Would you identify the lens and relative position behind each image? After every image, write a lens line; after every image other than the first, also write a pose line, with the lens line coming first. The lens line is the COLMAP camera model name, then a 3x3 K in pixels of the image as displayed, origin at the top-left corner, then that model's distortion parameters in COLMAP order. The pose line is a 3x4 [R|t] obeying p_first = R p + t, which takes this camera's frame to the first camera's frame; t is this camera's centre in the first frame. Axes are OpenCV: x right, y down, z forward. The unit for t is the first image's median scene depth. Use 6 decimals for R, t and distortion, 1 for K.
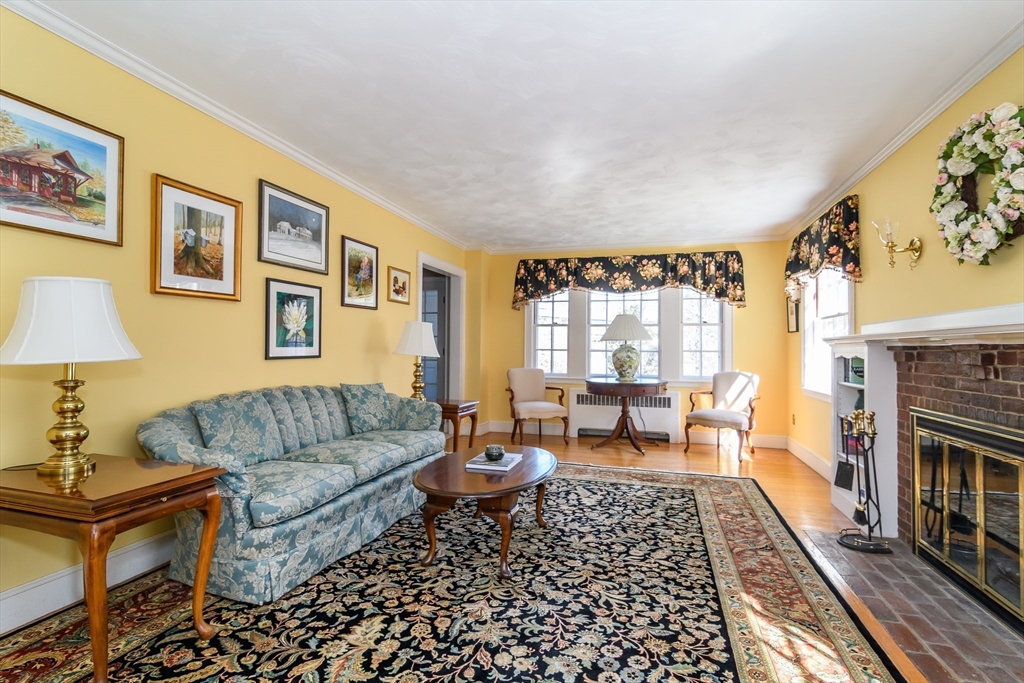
lens RADIAL K [[523.5, 0, 512.0], [0, 523.5, 341.5], [0, 0, 1]] dist [0.000729, 0.000119]
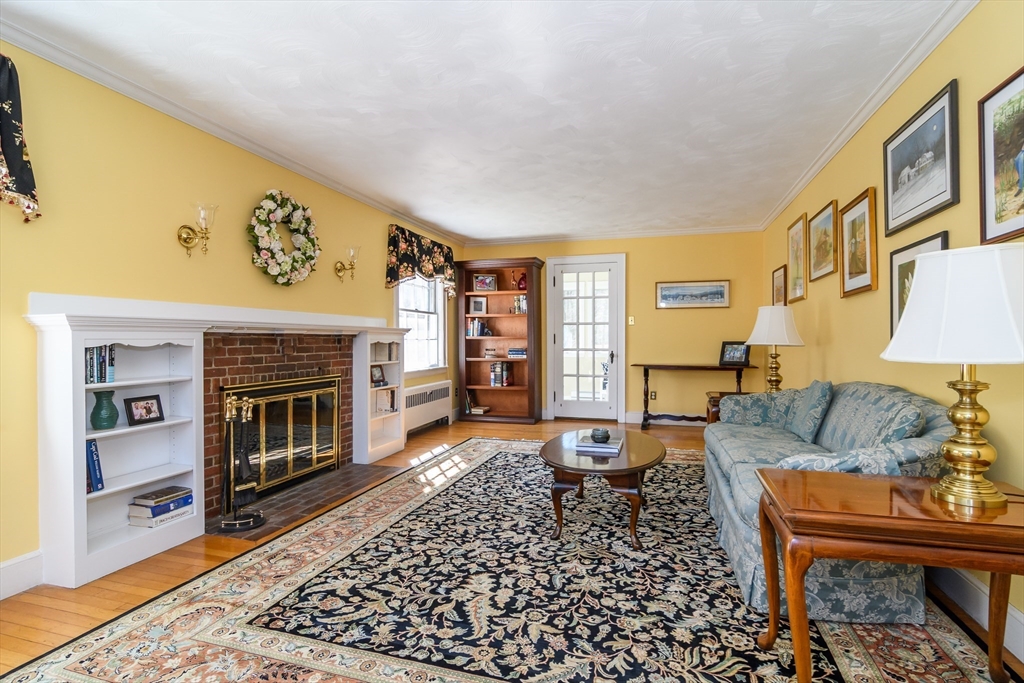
lens RADIAL K [[504.4, 0, 512.0], [0, 504.4, 341.5], [0, 0, 1]] dist [0.001100, 0.000129]
pose [[-0.999936, -0.005804, 0.009665, 0.127621], [-0.005923, 0.999907, -0.012295, 0.036152], [-0.009593, -0.012351, -0.999878, 1.903602]]
